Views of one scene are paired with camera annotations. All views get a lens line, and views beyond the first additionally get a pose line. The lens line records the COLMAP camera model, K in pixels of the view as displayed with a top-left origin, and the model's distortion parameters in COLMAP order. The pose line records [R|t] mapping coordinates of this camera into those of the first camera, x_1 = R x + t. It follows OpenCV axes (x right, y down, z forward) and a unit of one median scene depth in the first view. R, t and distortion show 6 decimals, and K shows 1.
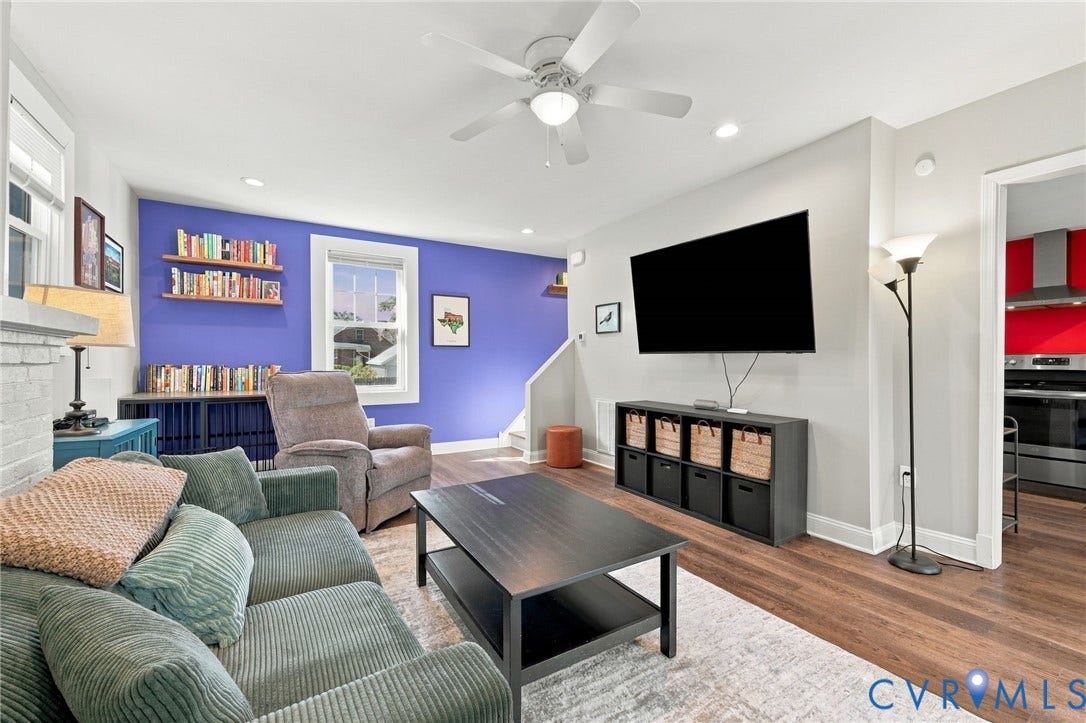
lens RADIAL K [[454.2, 0, 539.1], [0, 454.2, 357.5], [0, 0, 1]] dist [0.001002, 0.000105]
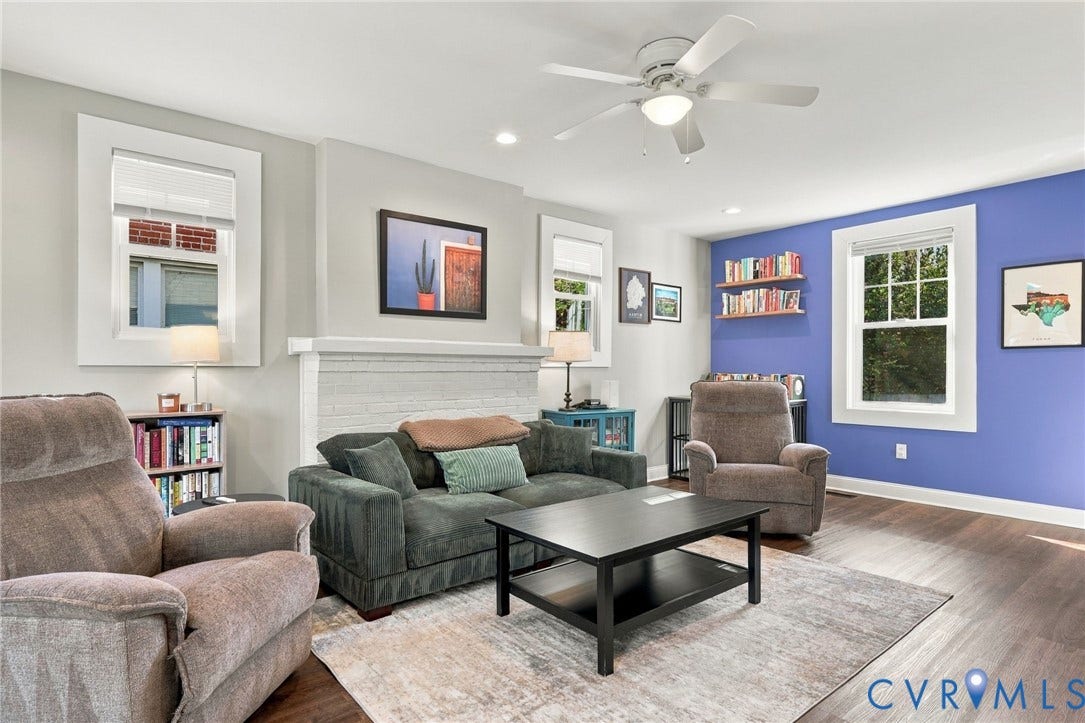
lens RADIAL K [[576.2, 0, 540.7], [0, 576.2, 367.2], [0, 0, 1]] dist [0.001415, 0.000109]
pose [[0.133122, -0.001935, -0.991098, 0.615303], [0.007193, 0.999974, -0.000986, -0.001794], [0.991074, -0.006998, 0.133133, 0.289490]]
